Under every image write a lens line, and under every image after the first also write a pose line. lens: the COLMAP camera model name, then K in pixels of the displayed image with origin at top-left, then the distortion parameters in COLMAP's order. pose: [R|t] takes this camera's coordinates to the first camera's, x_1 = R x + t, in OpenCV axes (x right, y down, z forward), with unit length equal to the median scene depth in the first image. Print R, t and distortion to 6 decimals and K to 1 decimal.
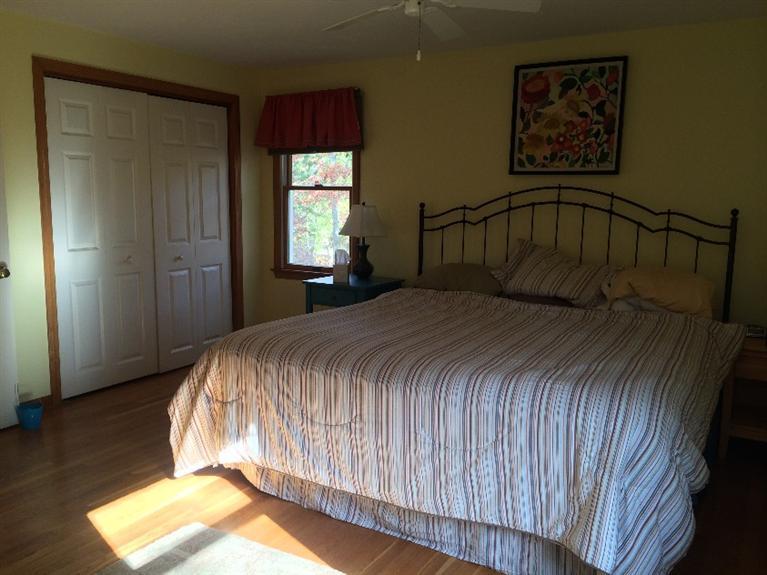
lens RADIAL K [[663.5, 0, 384.8], [0, 663.5, 282.1], [0, 0, 1]] dist [0.056309, -0.038800]
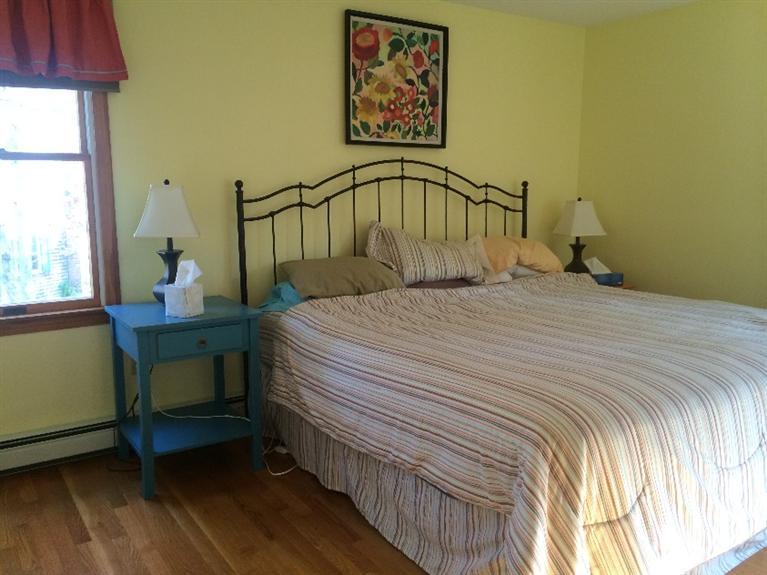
lens RADIAL K [[663.5, 0, 384.5], [0, 663.5, 291.7], [0, 0, 1]] dist [0.056309, -0.038800]
pose [[0.413542, -0.159003, 0.896494, -0.589053], [0.127843, 0.985019, 0.115731, -0.074497], [-0.901465, 0.066751, 0.427675, 0.647988]]
